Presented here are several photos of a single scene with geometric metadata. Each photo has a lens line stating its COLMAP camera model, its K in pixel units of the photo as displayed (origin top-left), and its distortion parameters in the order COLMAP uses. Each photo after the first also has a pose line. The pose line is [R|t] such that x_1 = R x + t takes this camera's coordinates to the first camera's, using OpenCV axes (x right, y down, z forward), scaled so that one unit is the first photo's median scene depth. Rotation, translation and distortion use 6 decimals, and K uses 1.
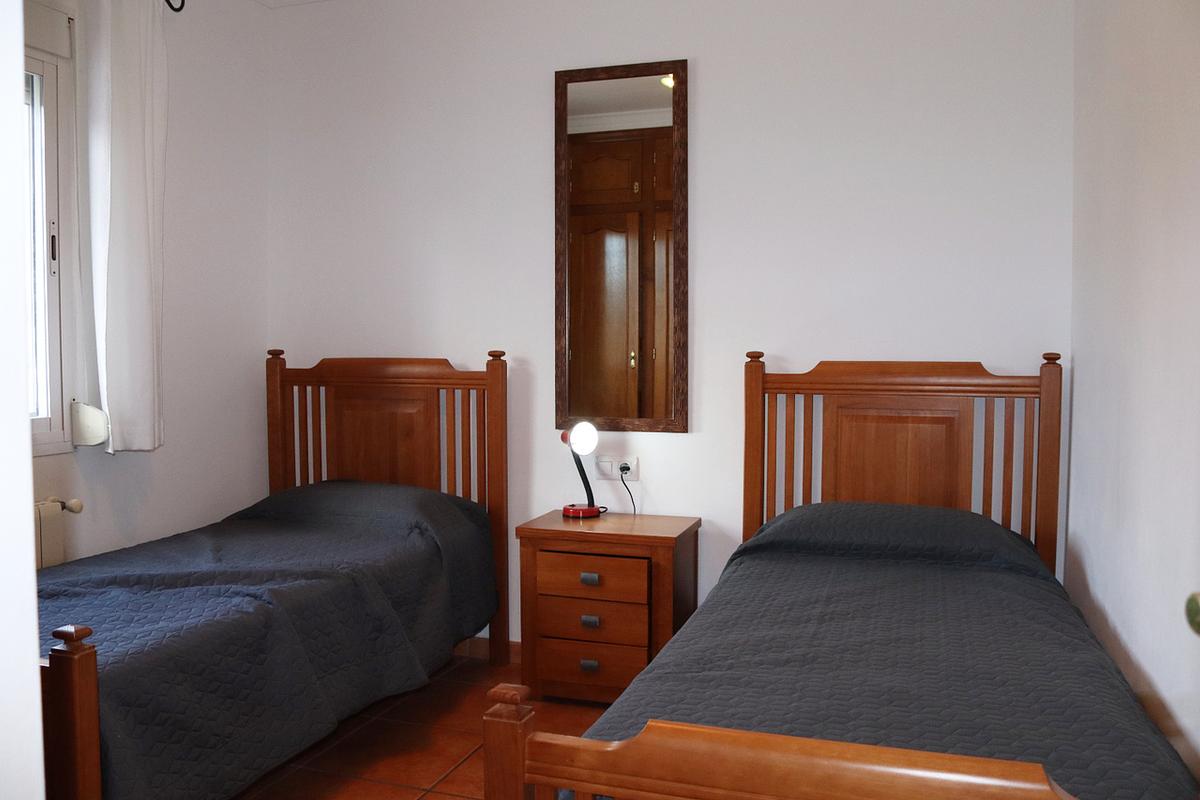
lens RADIAL K [[989.2, 0, 600.0], [0, 989.2, 400.0], [0, 0, 1]] dist [-0.168957, 0.148414]
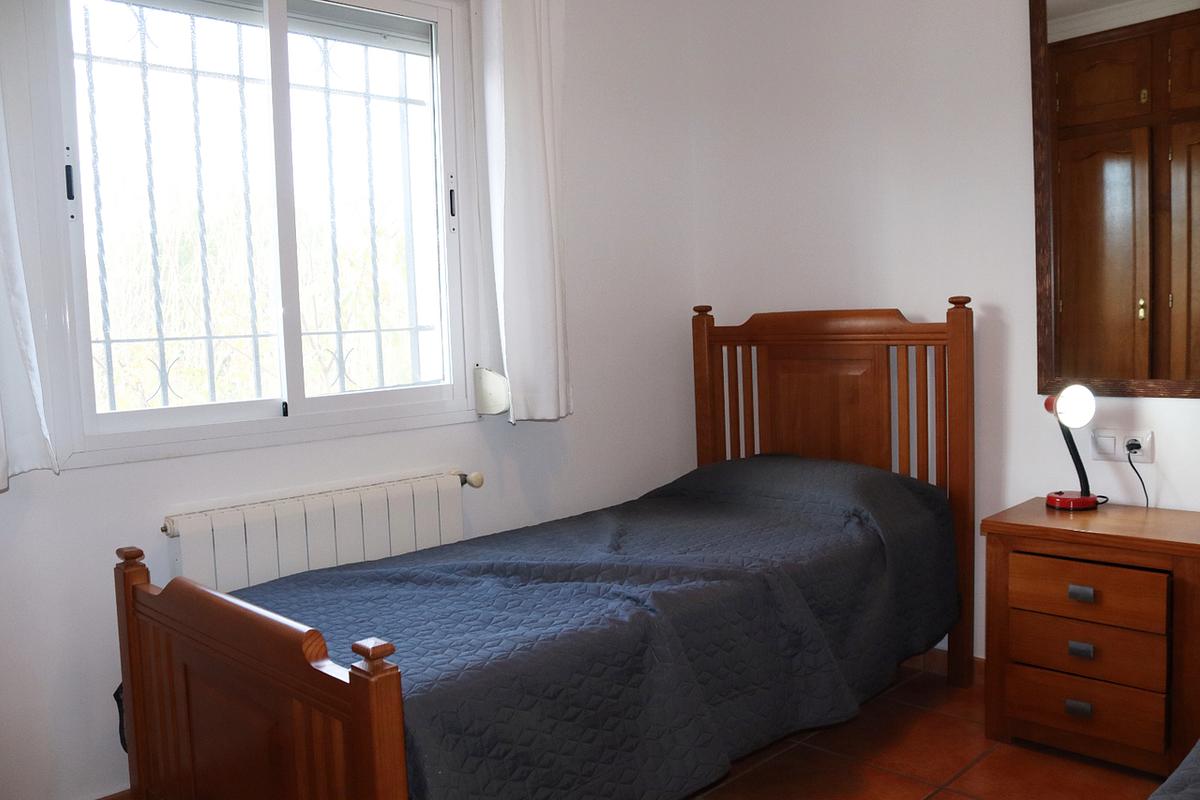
lens RADIAL K [[989.2, 0, 600.0], [0, 989.2, 400.0], [0, 0, 1]] dist [-0.168957, 0.148414]
pose [[0.885680, 0.000402, -0.464296, 0.001614], [0.016327, 0.999354, 0.032011, 0.004549], [0.464009, -0.035932, 0.885101, 0.186502]]
